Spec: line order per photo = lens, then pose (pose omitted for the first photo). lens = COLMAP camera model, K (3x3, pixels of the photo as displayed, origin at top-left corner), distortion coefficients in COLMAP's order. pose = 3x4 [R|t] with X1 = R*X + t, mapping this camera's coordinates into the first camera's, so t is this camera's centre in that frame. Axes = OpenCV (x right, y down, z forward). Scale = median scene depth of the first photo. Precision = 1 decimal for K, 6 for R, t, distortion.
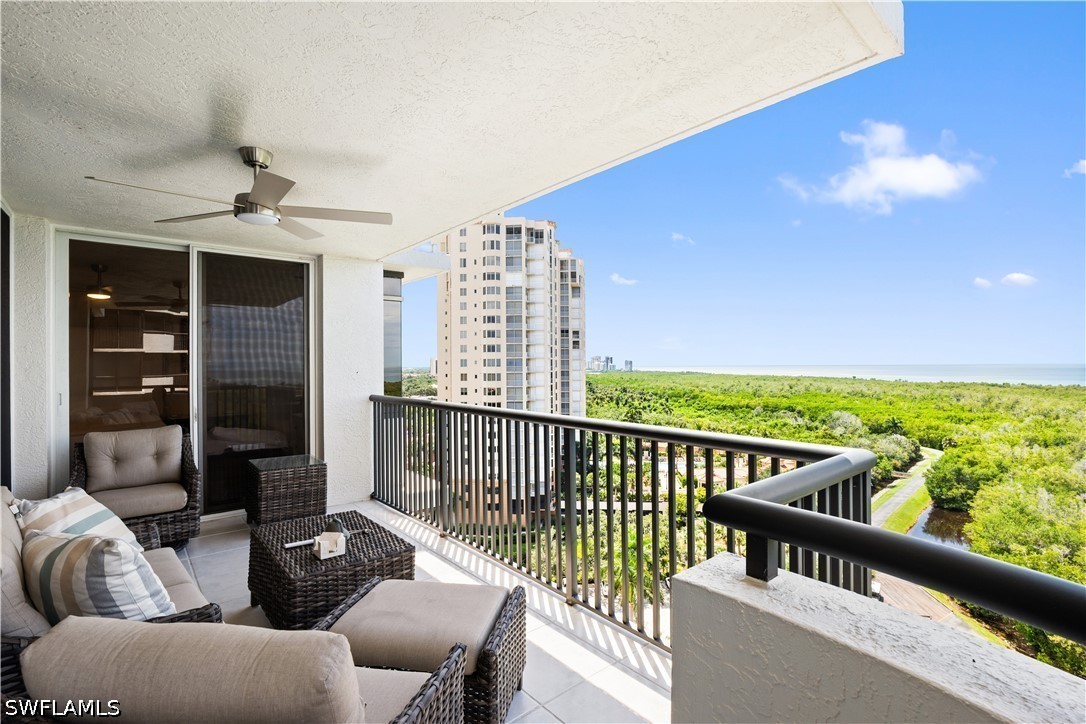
lens RADIAL K [[498.4, 0, 551.7], [0, 498.4, 369.6], [0, 0, 1]] dist [-0.011841, 0.003224]
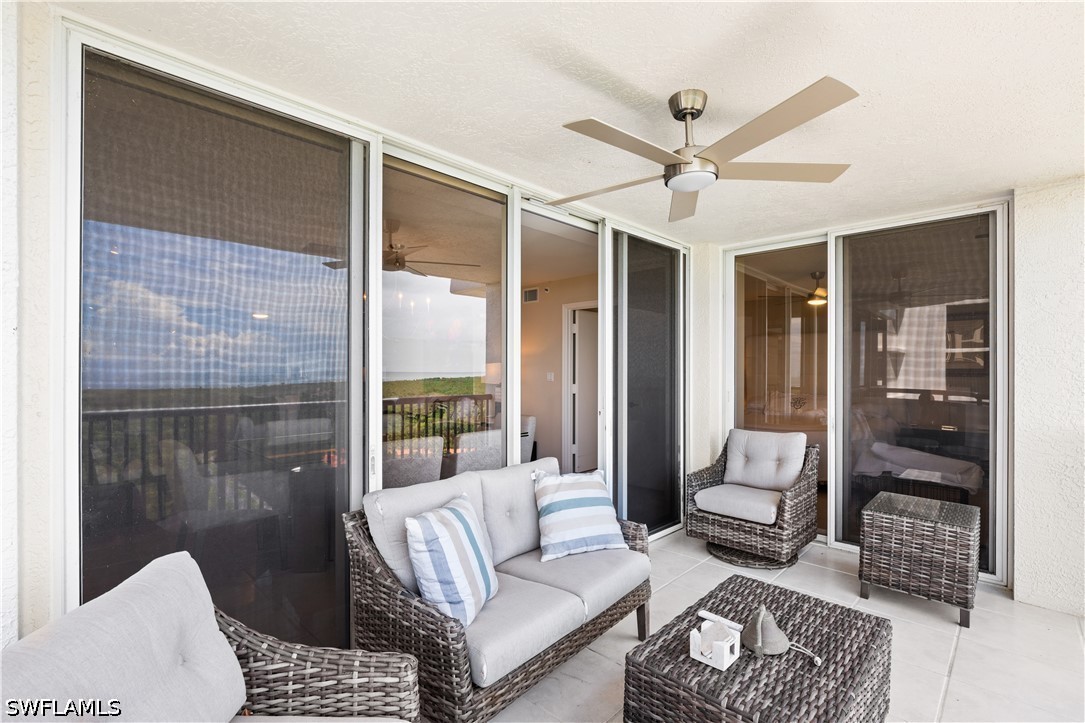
lens RADIAL K [[497.9, 0, 546.5], [0, 497.9, 366.7], [0, 0, 1]] dist [-0.011841, 0.003224]
pose [[0.093491, 0.002408, -0.995617, 0.118048], [-0.011771, 0.999930, 0.001313, -0.006196], [0.995551, 0.011596, 0.093513, 0.463771]]
